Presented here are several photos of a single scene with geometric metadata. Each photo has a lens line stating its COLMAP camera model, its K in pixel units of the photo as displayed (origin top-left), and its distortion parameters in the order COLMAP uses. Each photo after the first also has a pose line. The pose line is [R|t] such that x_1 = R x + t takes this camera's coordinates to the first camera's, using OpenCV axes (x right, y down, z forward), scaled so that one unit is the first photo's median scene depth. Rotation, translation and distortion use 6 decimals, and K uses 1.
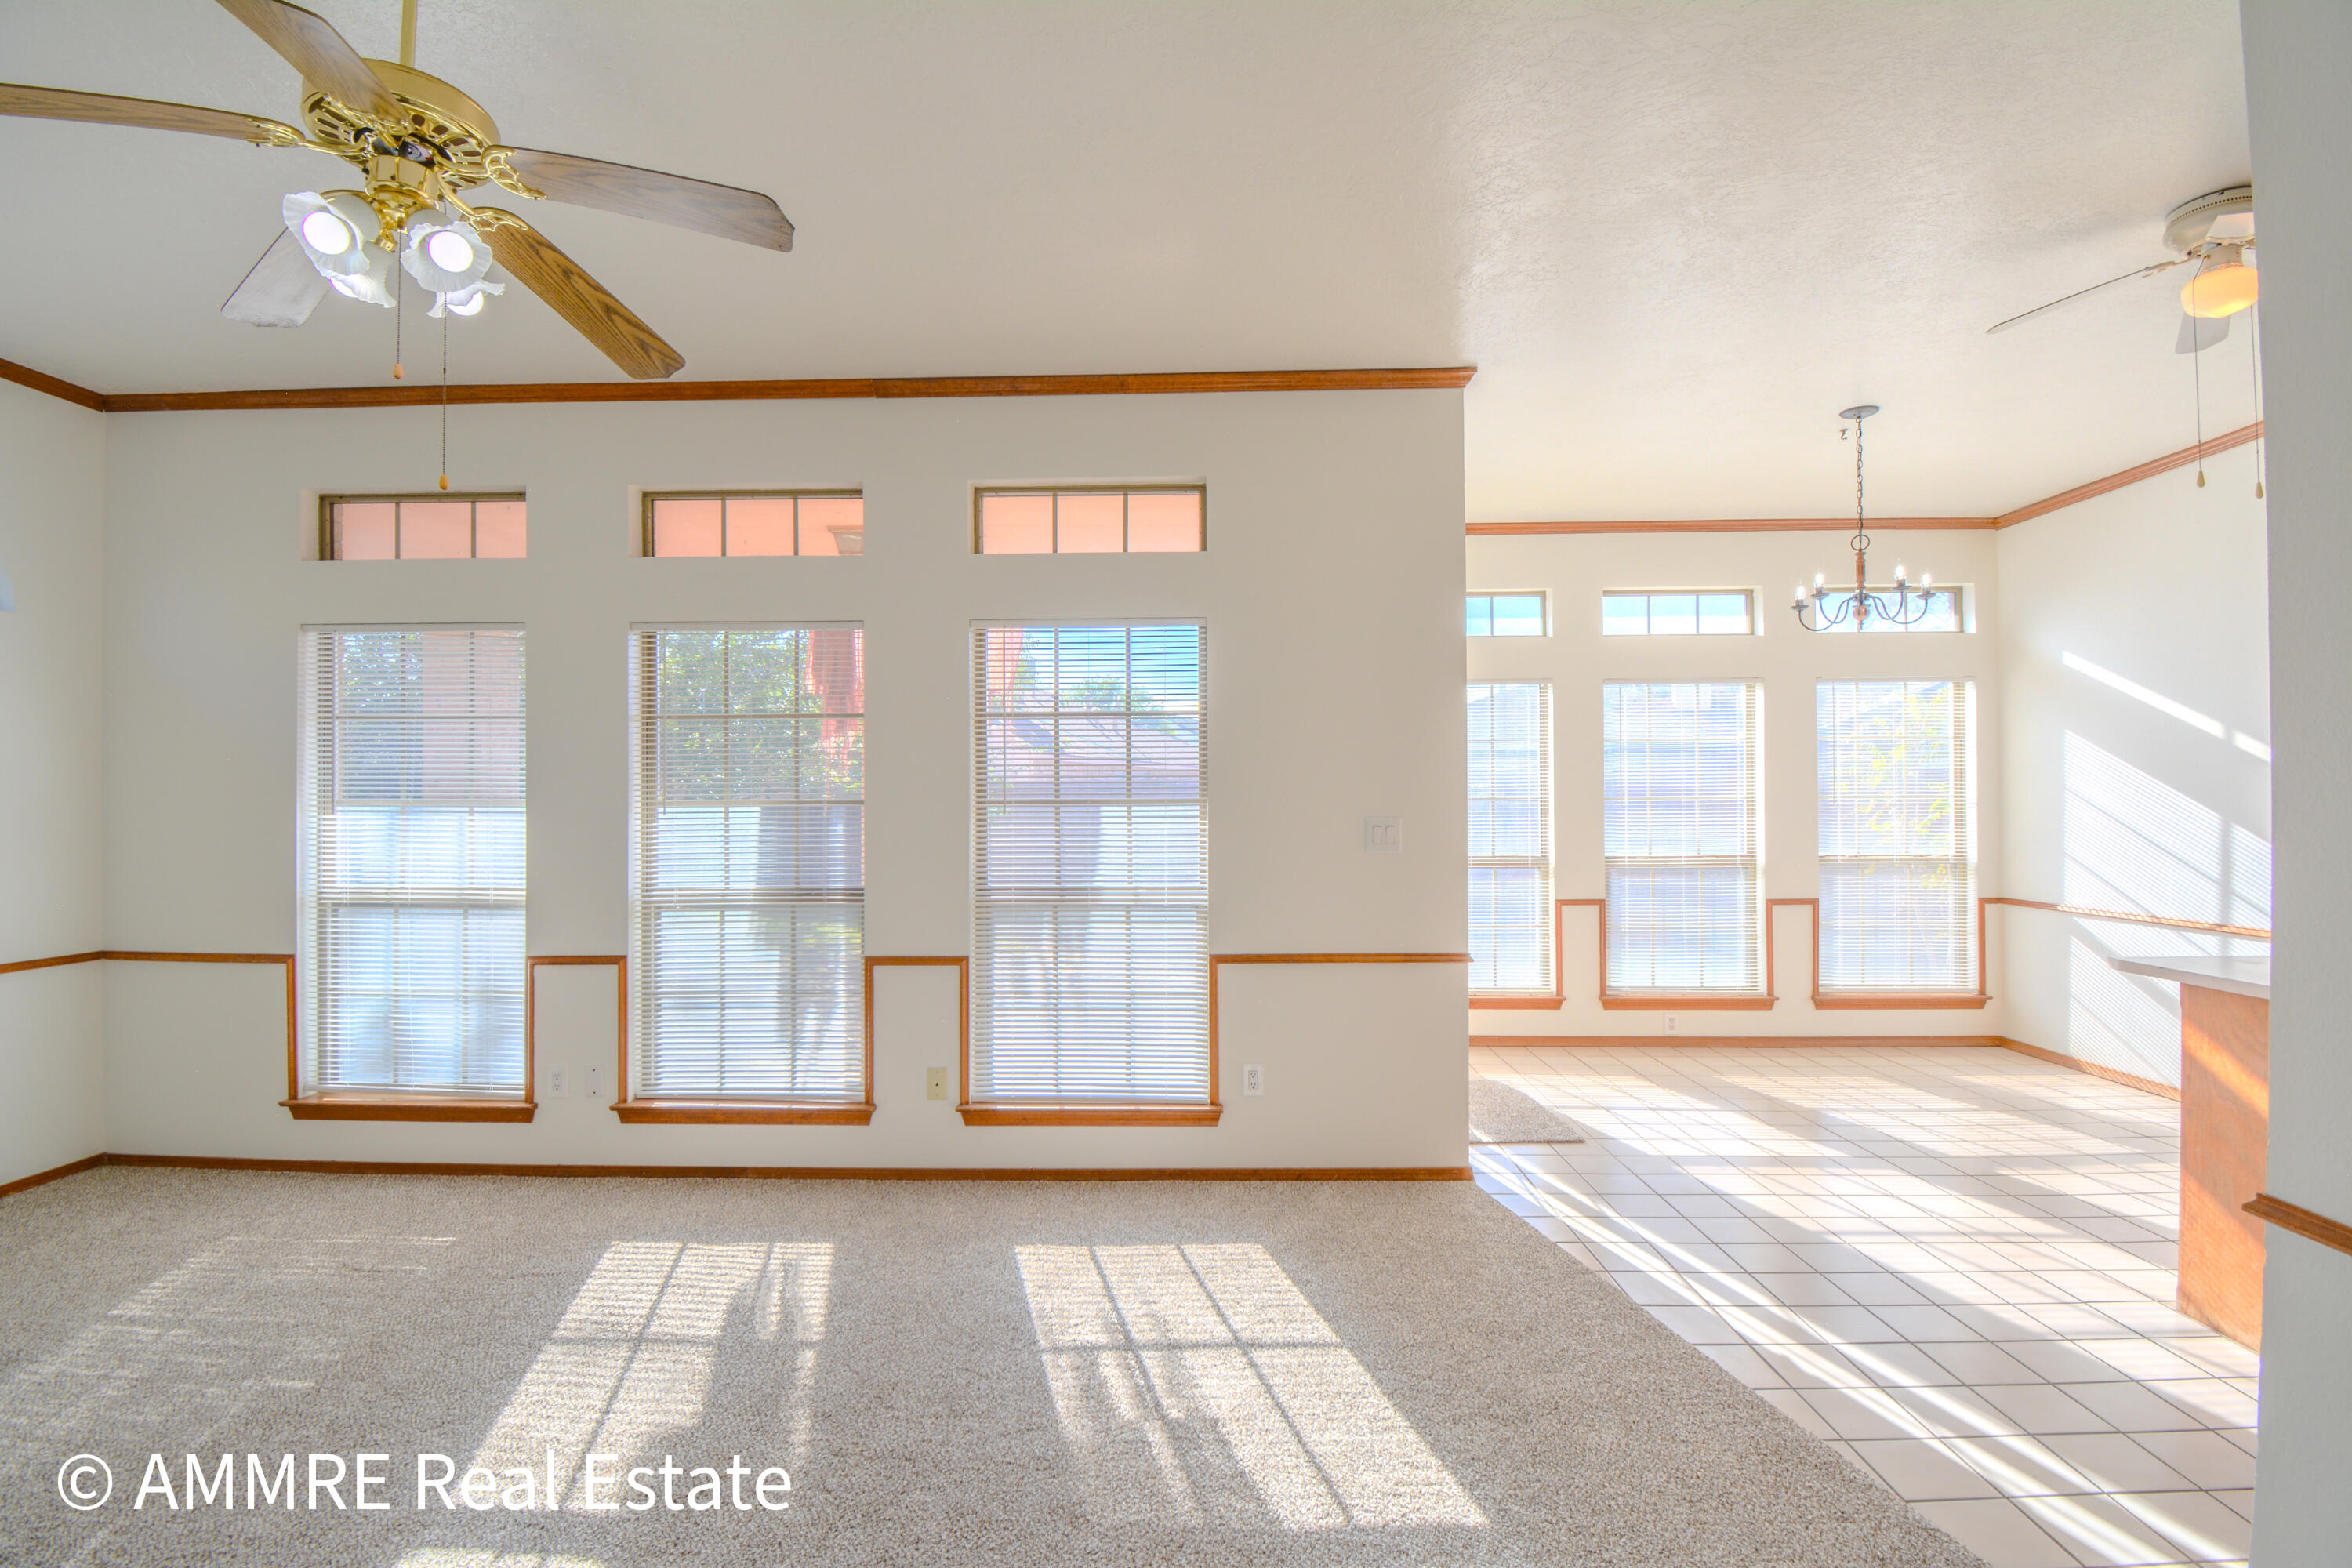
lens RADIAL K [[1068.9, 0, 1206.8], [0, 1068.9, 783.7], [0, 0, 1]] dist [0.003182, -0.012814]
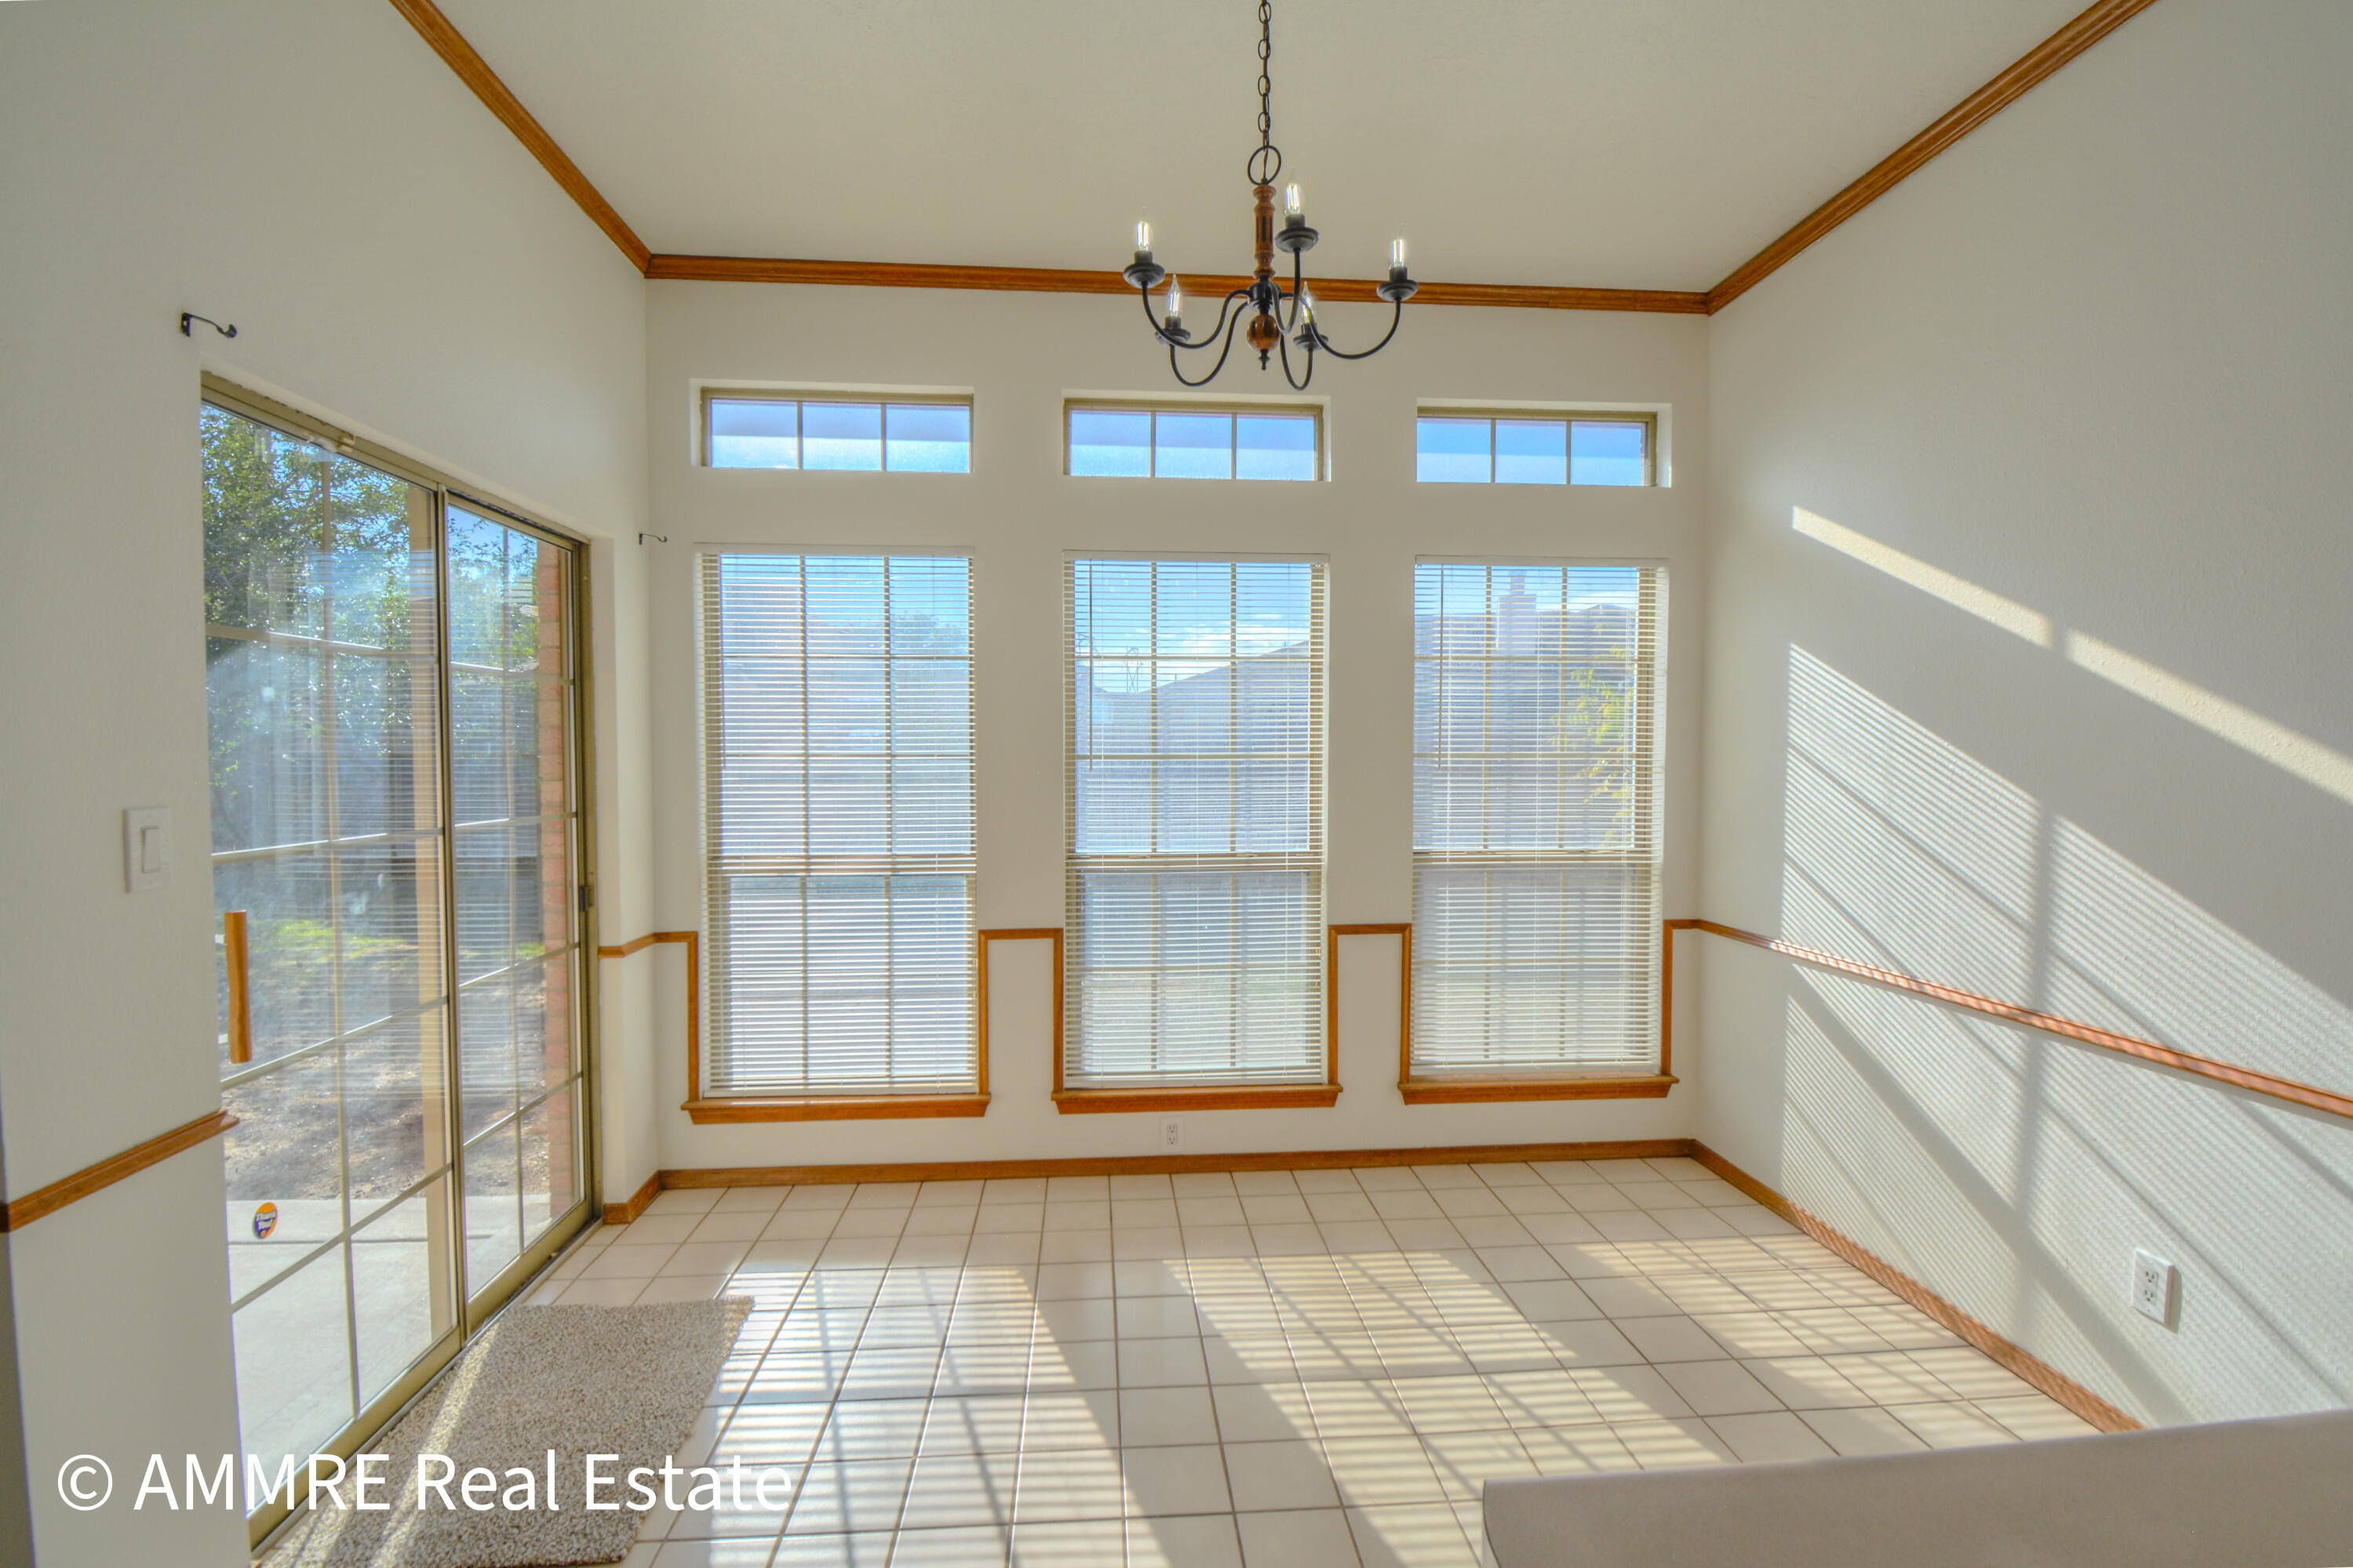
lens RADIAL K [[1145.0, 0, 1158.6], [0, 1145.0, 789.6], [0, 0, 1]] dist [0.001955, 0.002883]
pose [[0.994299, -0.000107, 0.106632, 0.360611], [-0.004883, 0.998905, 0.046540, 0.002366], [-0.106521, -0.046795, 0.993209, 0.374839]]
